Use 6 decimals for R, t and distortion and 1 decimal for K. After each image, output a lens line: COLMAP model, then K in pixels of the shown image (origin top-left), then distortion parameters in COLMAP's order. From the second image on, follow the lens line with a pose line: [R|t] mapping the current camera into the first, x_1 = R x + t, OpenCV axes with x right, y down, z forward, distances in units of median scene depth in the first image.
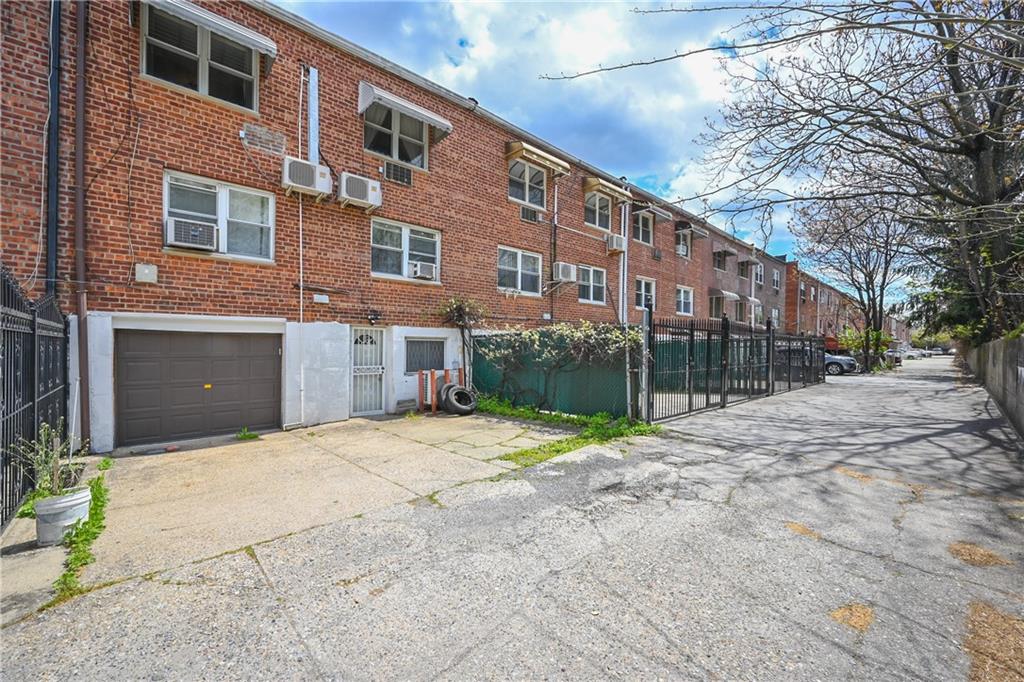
lens RADIAL K [[405.1, 0, 513.5], [0, 405.1, 345.6], [0, 0, 1]] dist [0.000124, -0.000002]
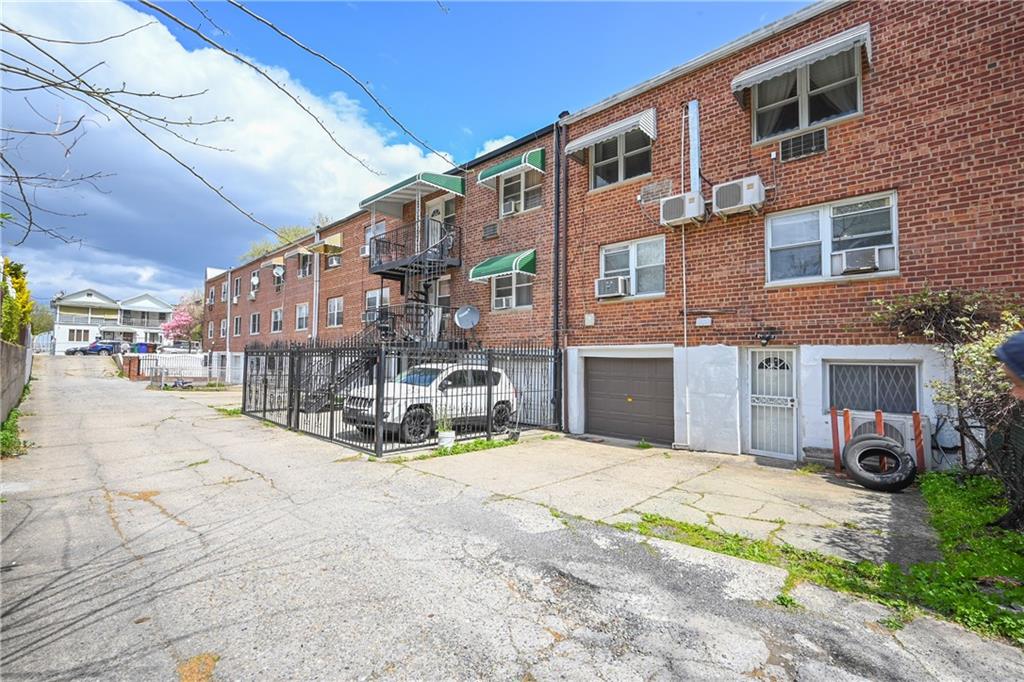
lens RADIAL K [[438.6, 0, 513.7], [0, 438.6, 341.4], [0, 0, 1]] dist [-0.004557, -0.000038]
pose [[0.084658, -0.052733, -0.995014, 0.604986], [-0.016183, 0.998394, -0.054289, -0.003776], [0.996279, 0.020698, 0.083669, 0.511857]]
